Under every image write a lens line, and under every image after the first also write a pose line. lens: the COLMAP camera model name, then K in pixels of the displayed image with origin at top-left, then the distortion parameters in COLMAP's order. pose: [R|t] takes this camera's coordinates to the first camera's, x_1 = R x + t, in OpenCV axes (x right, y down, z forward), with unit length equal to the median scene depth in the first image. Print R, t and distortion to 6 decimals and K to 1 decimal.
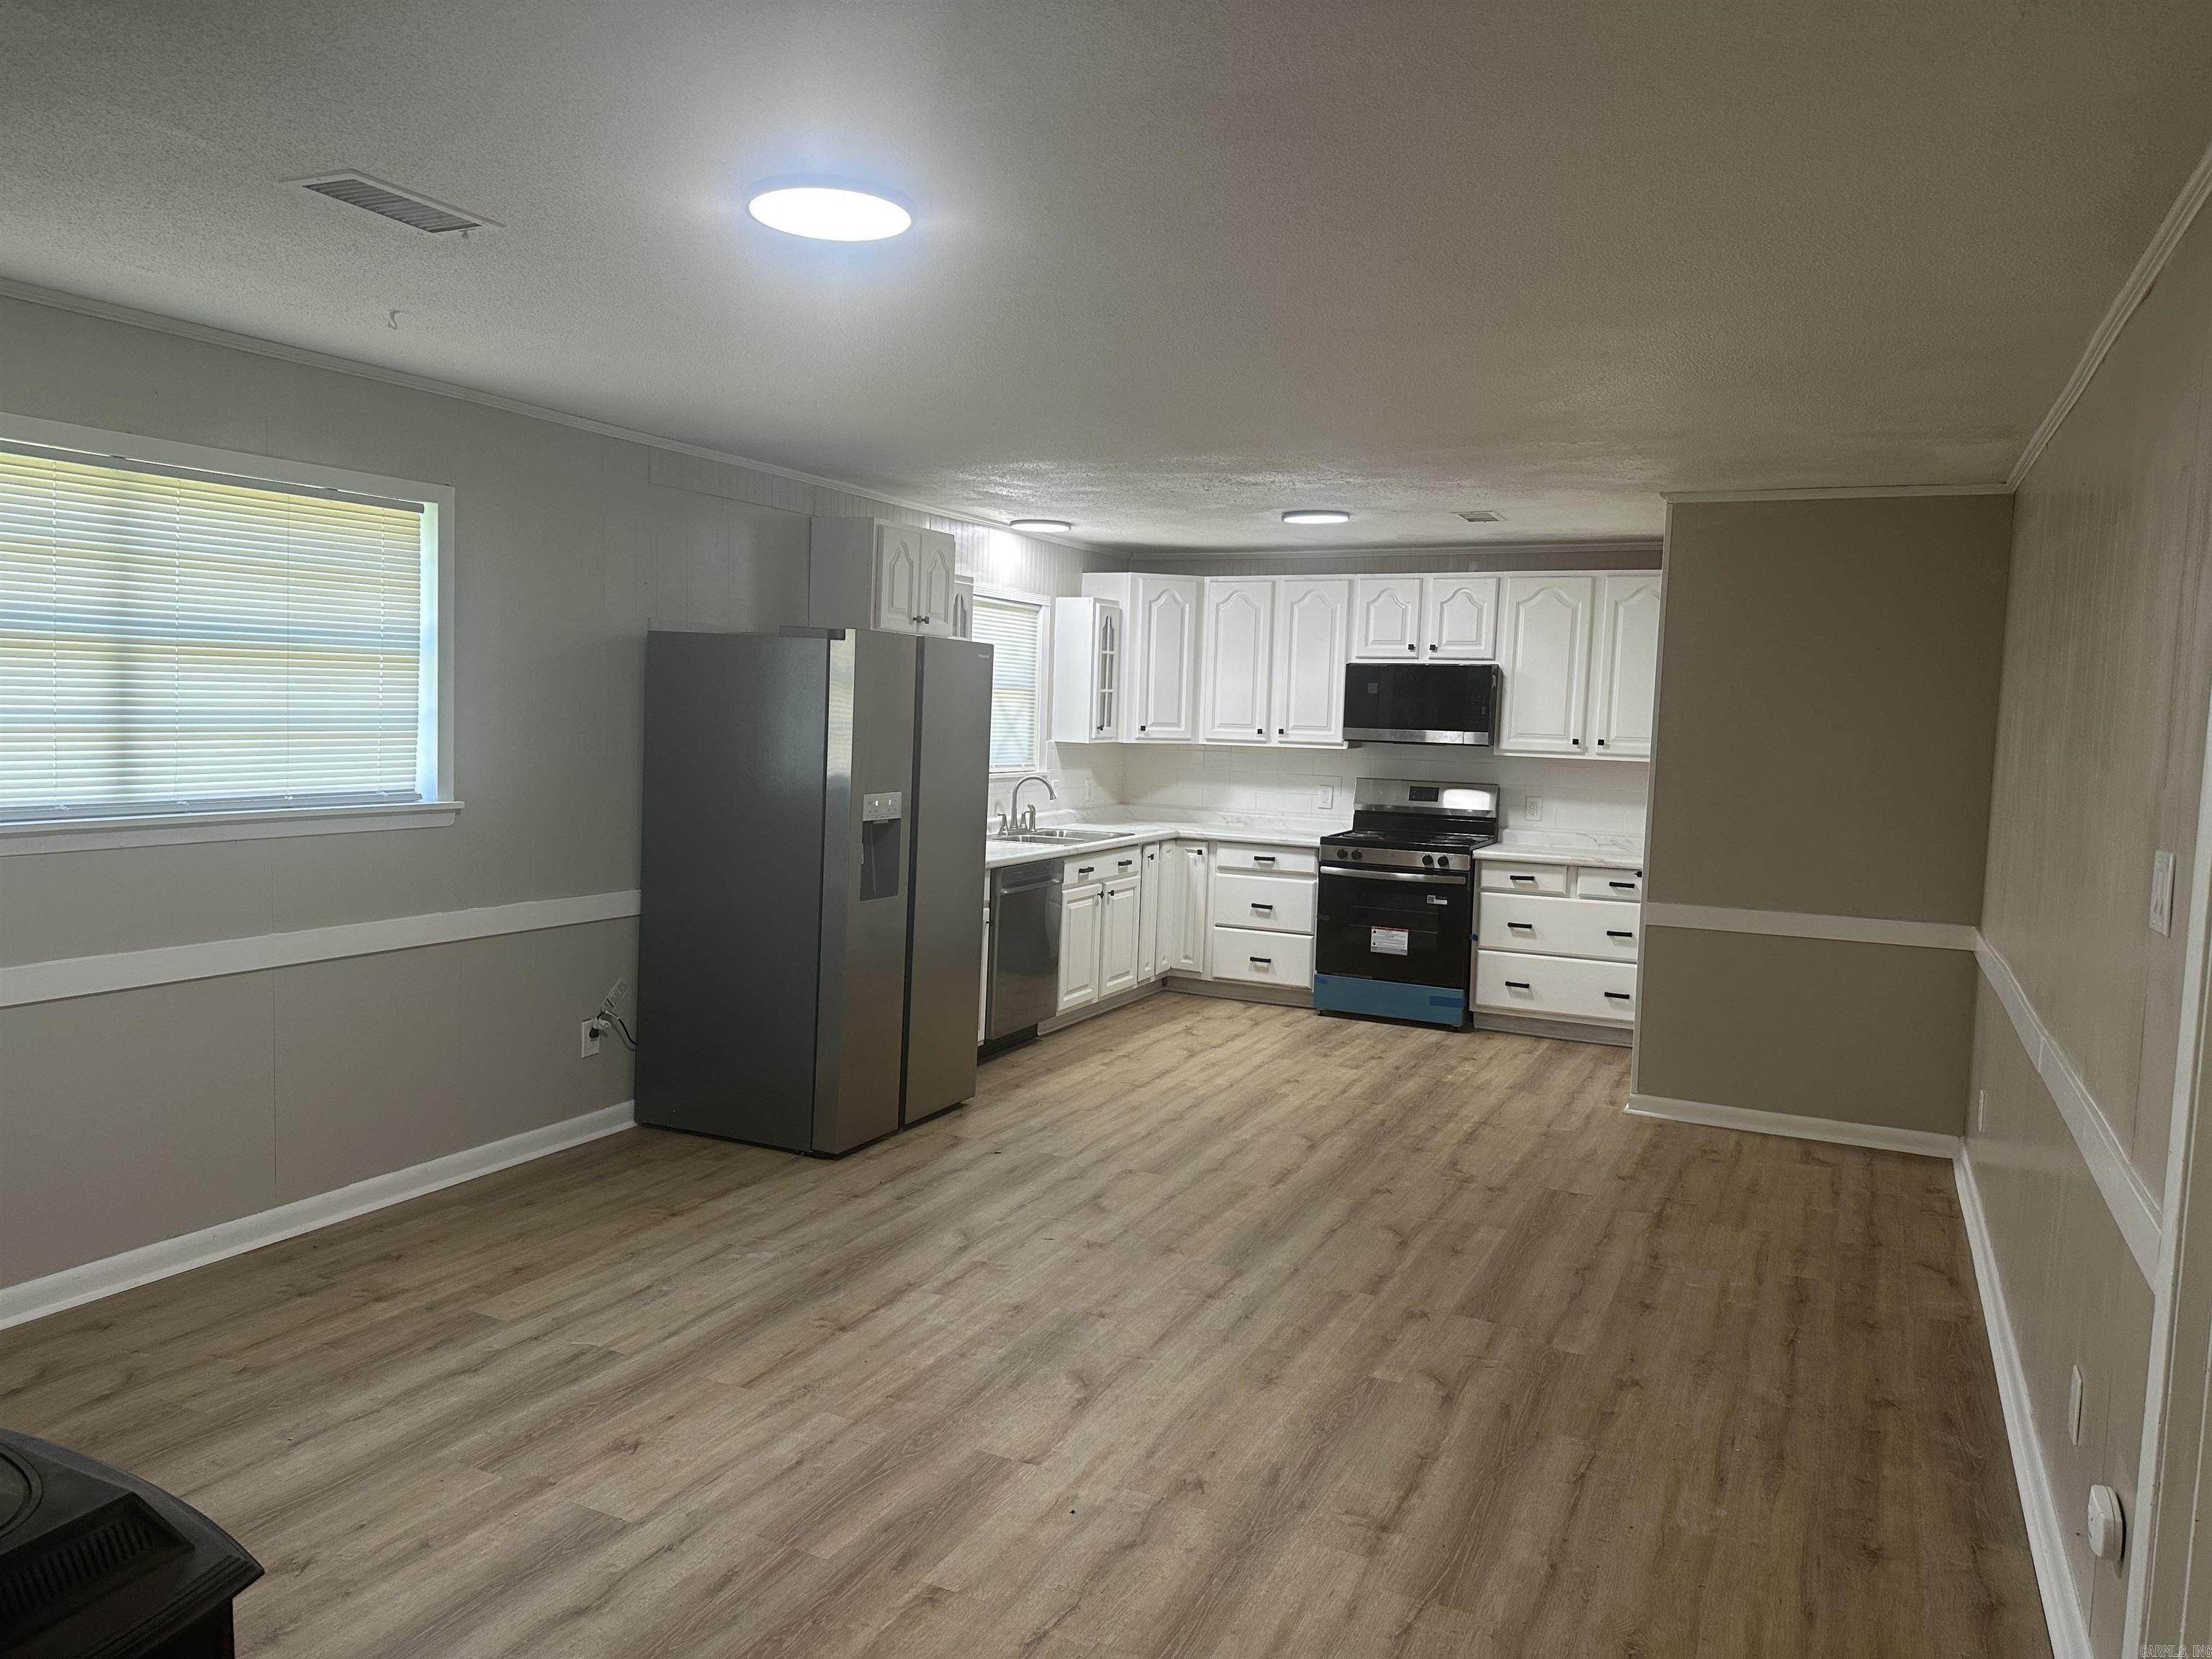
lens RADIAL K [[1535.9, 0, 1110.0], [0, 1535.9, 819.1], [0, 0, 1]] dist [0.174225, -0.303195]
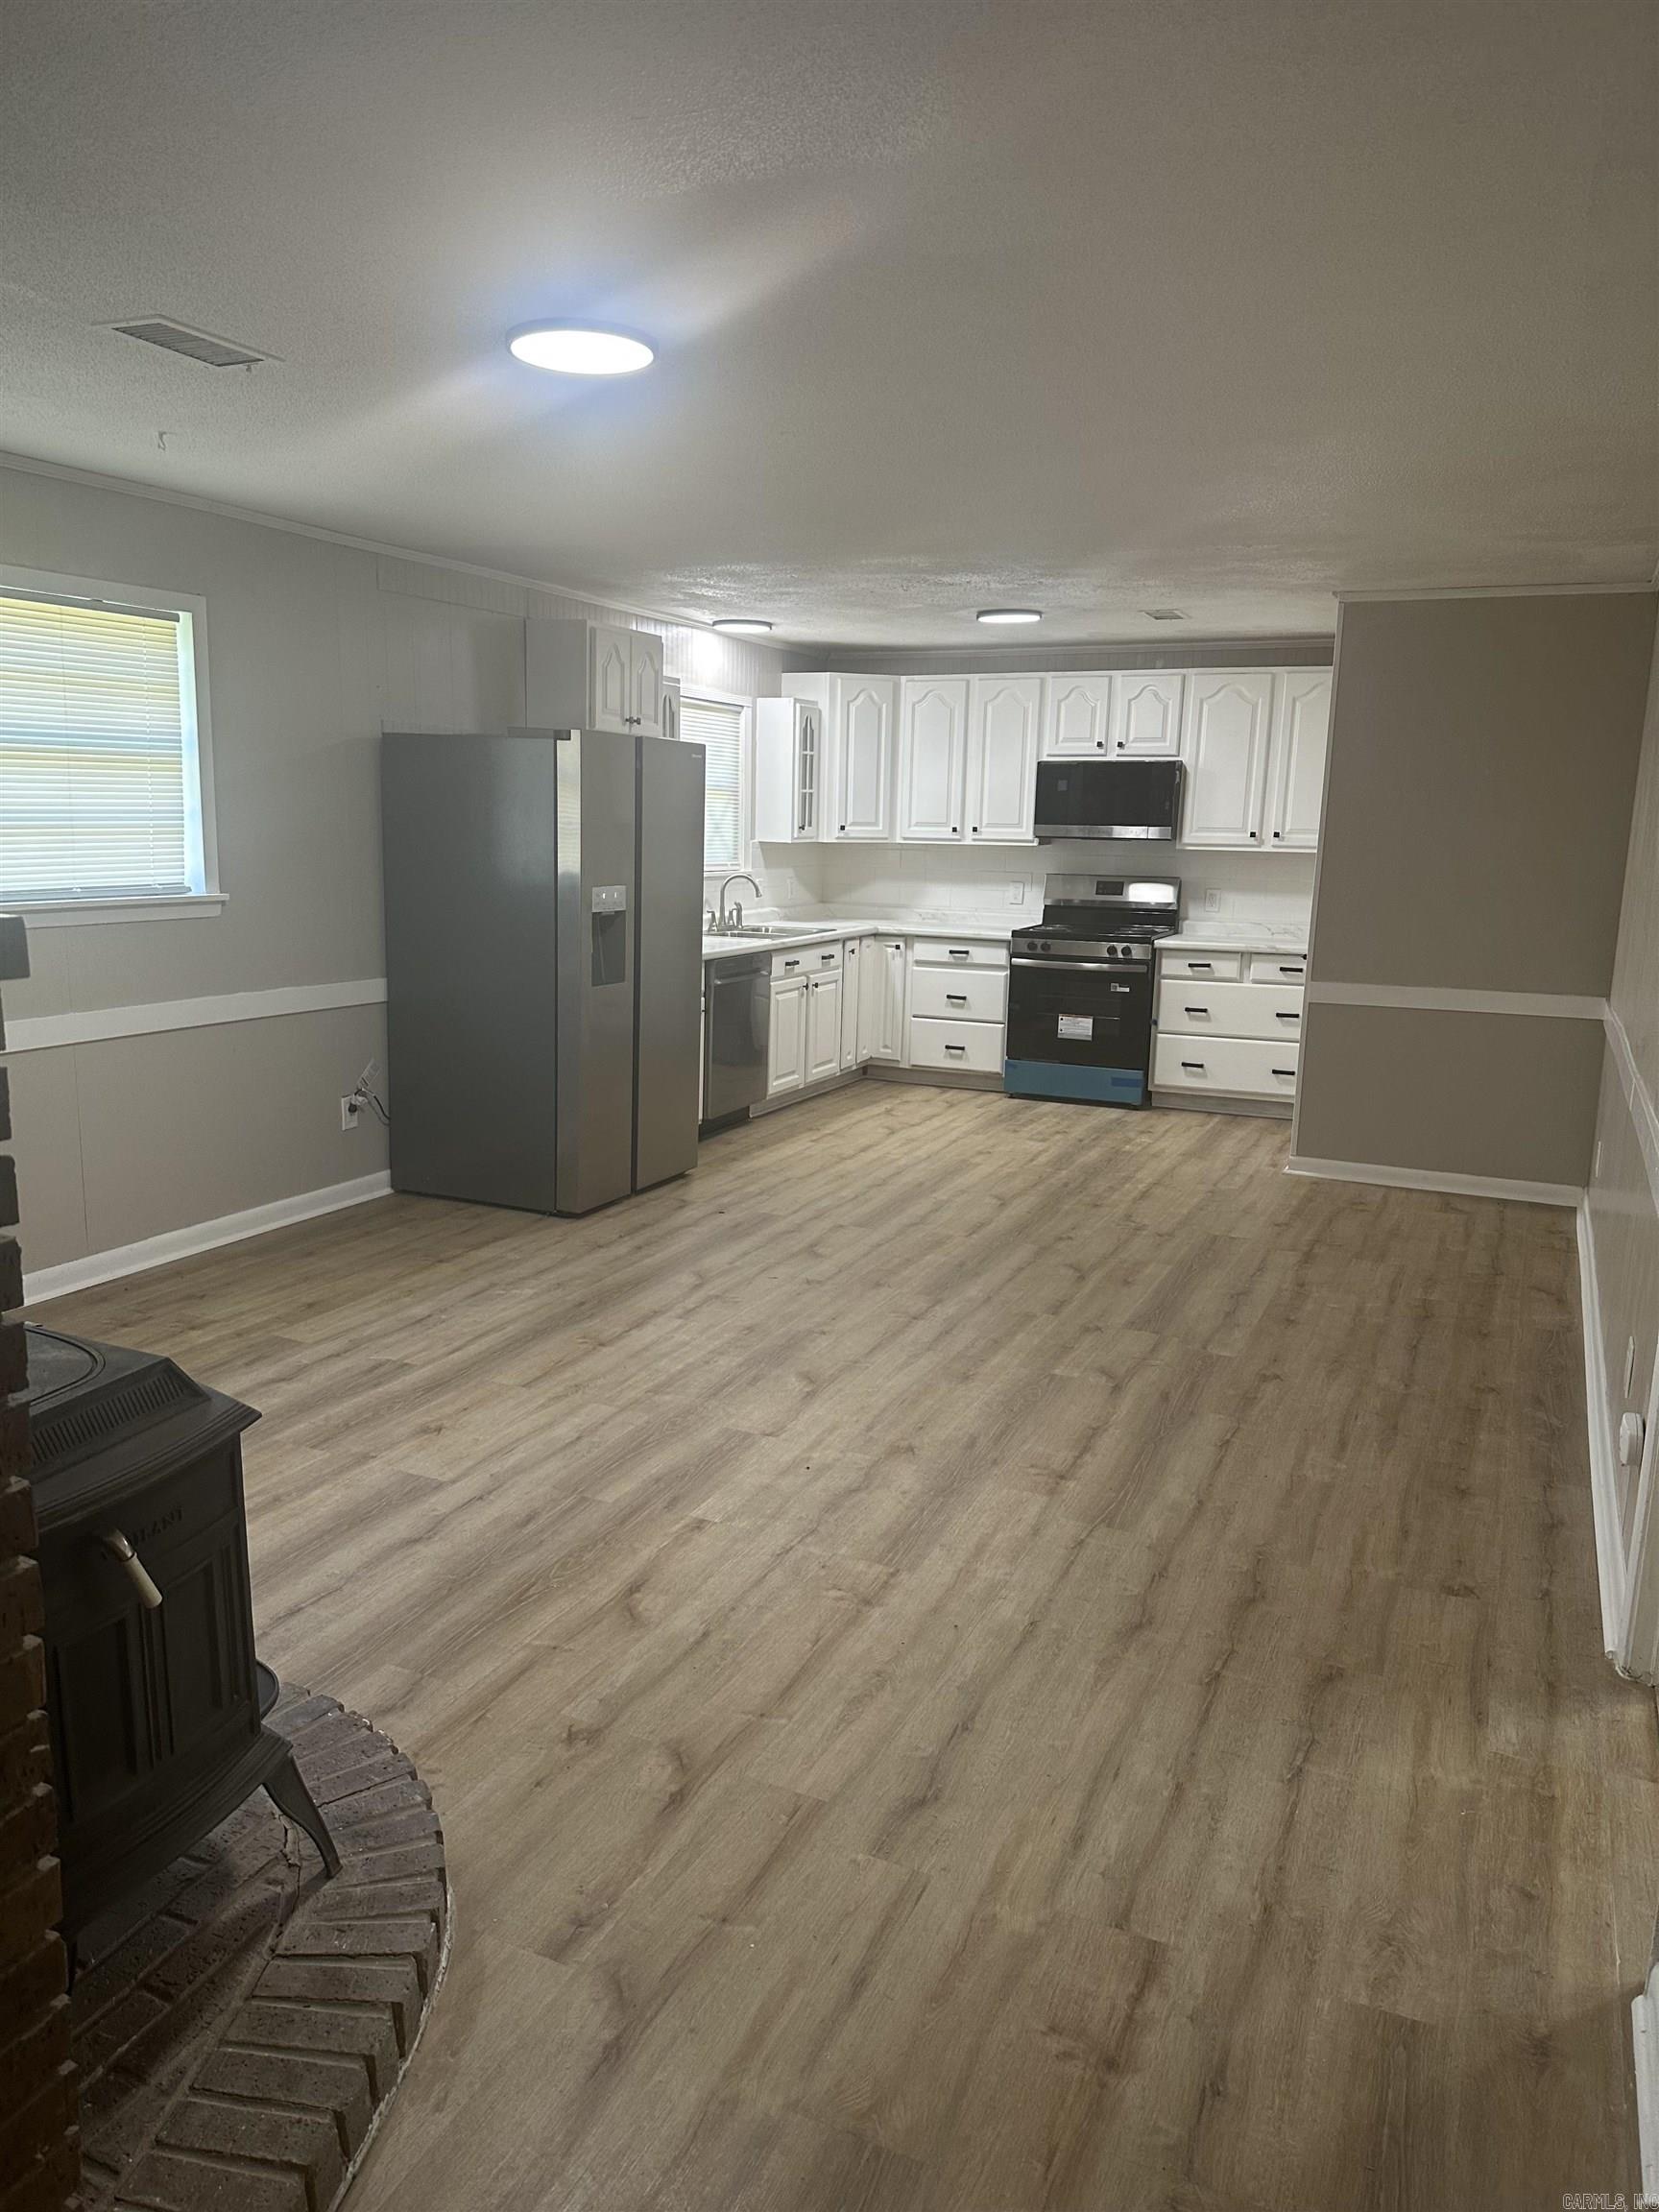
lens RADIAL K [[1535.9, 0, 829.5], [0, 1535.9, 1106.0], [0, 0, 1]] dist [0.174225, -0.303195]
pose [[0.999742, -0.012744, 0.018793, -0.016910], [0.010518, 0.993410, 0.114128, 0.015579], [-0.020124, -0.113901, 0.993288, -0.108157]]
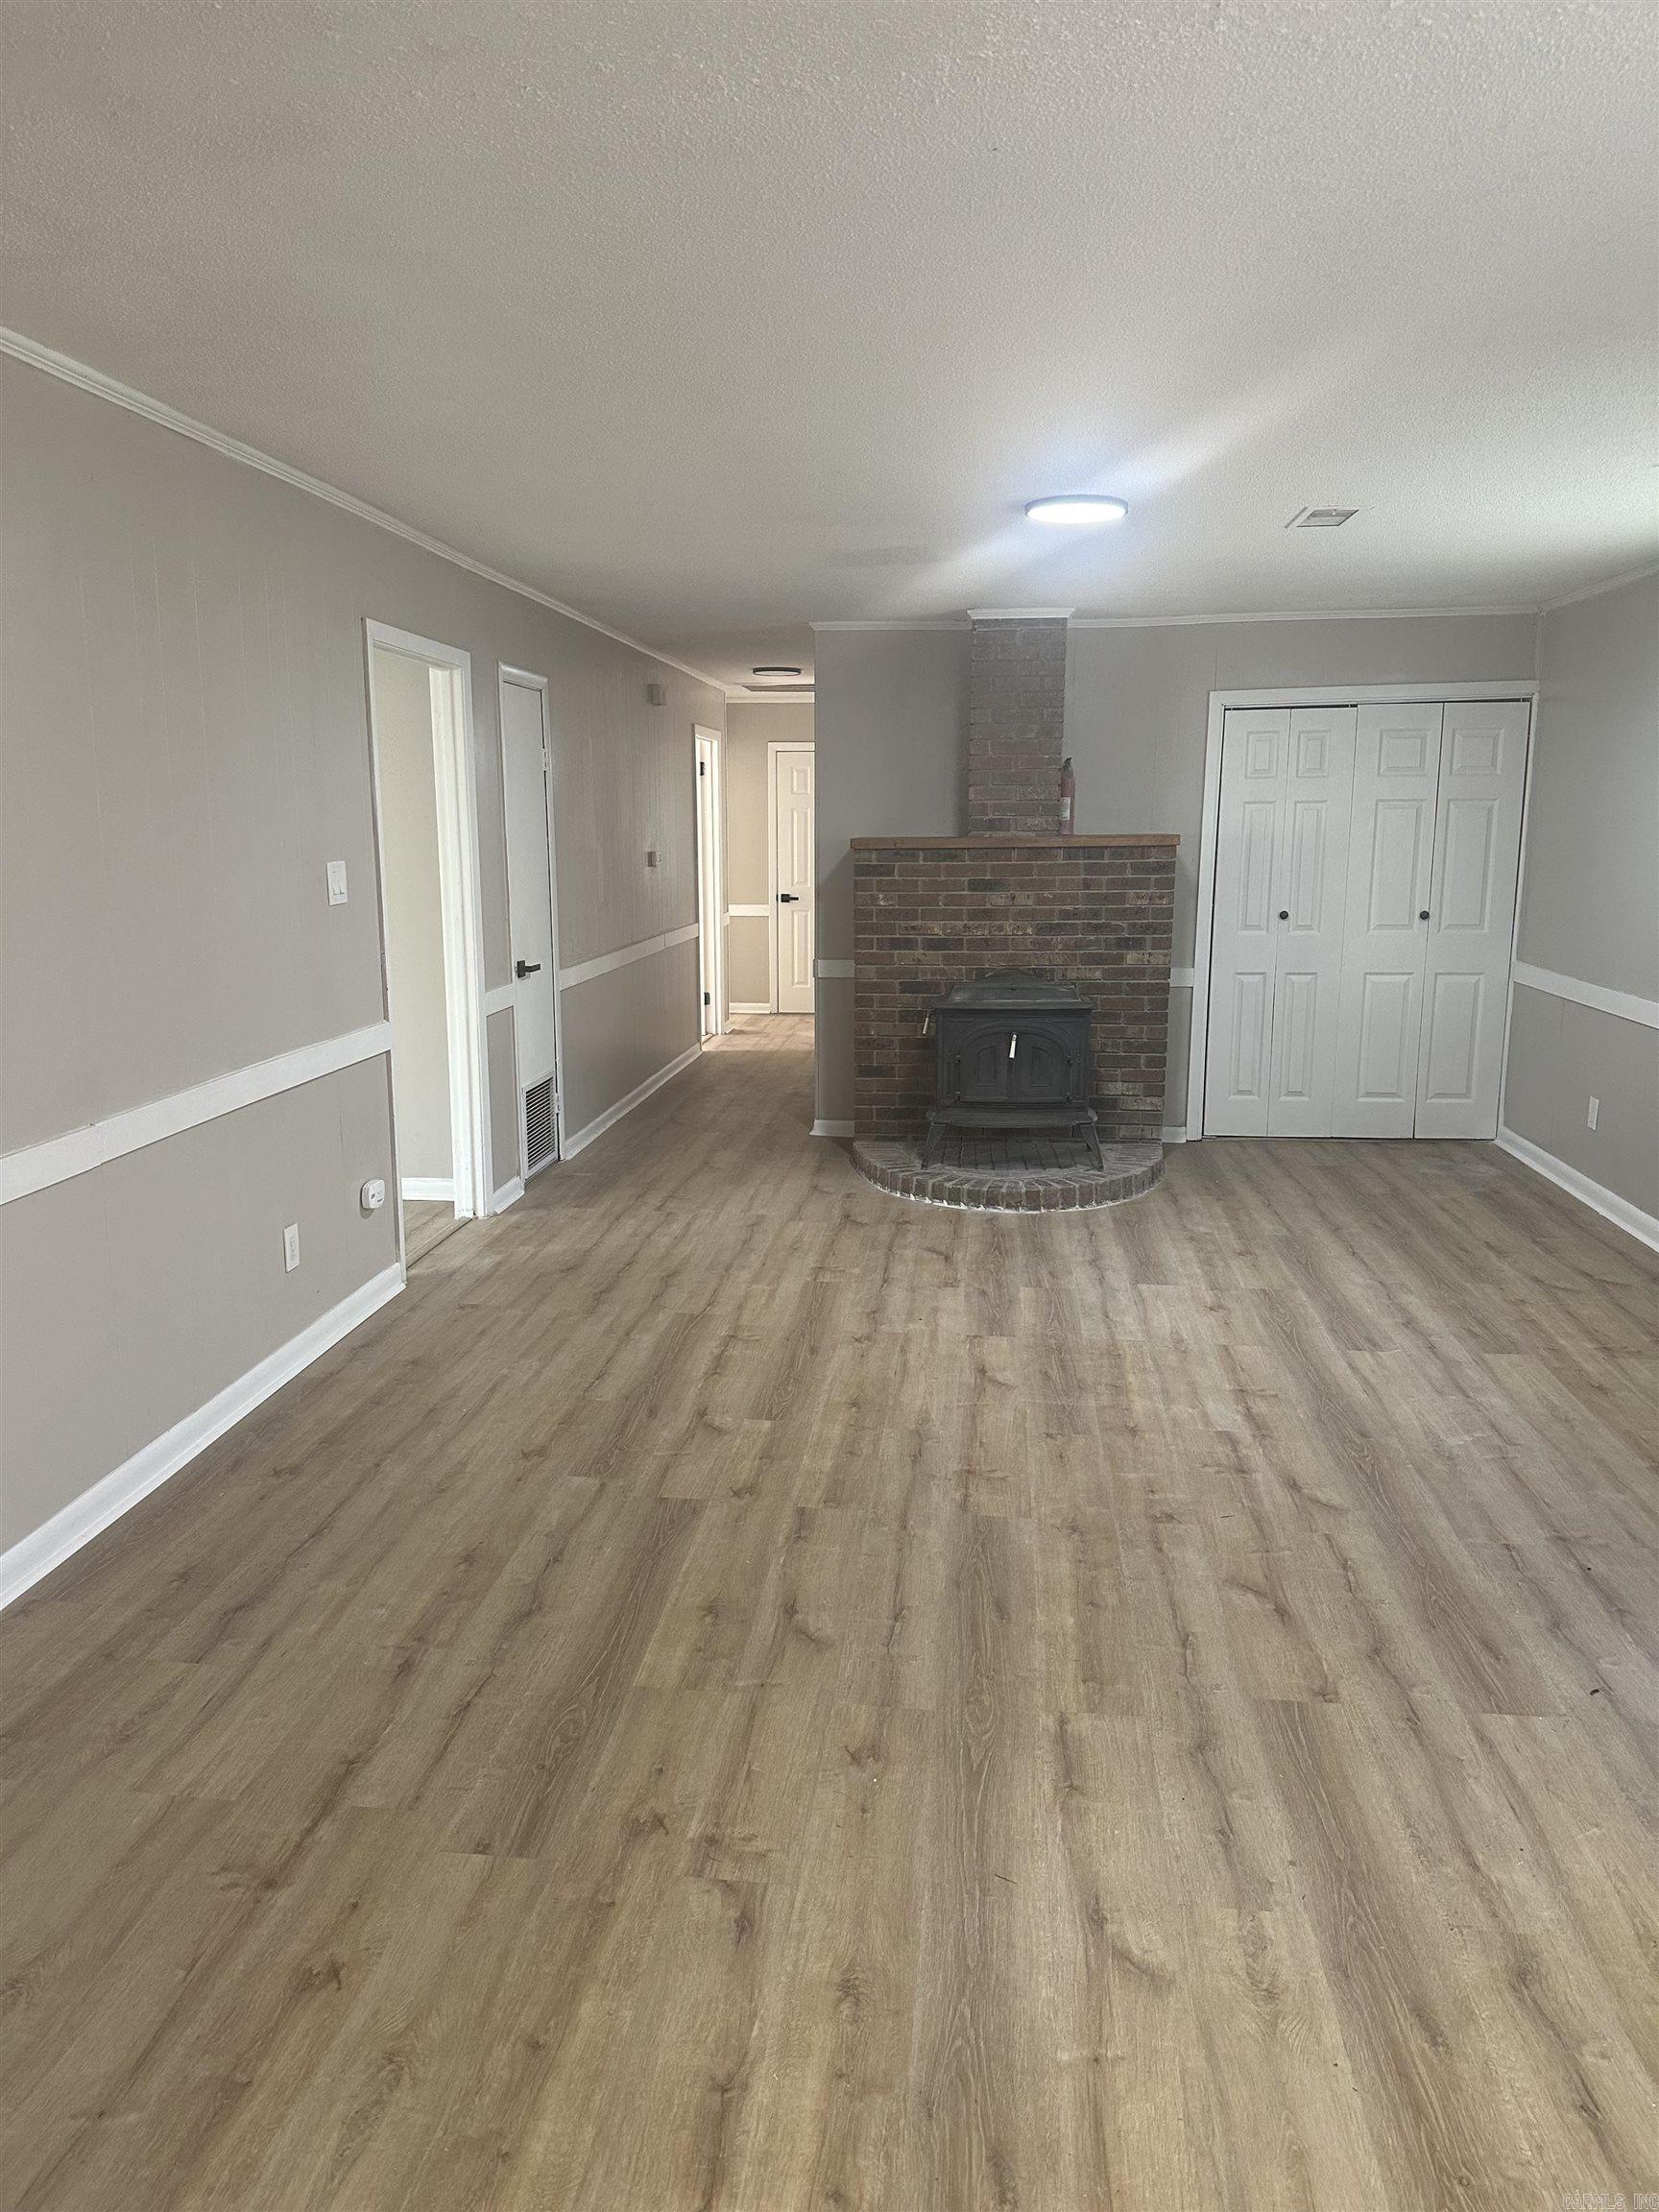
lens RADIAL K [[1535.9, 0, 829.5], [0, 1535.9, 1106.0], [0, 0, 1]] dist [0.174225, -0.303195]
pose [[-0.941463, 0.026177, -0.336099, 0.385728], [-0.059450, 0.968464, 0.241959, -0.095423], [0.331834, 0.247776, -0.910216, 1.542907]]
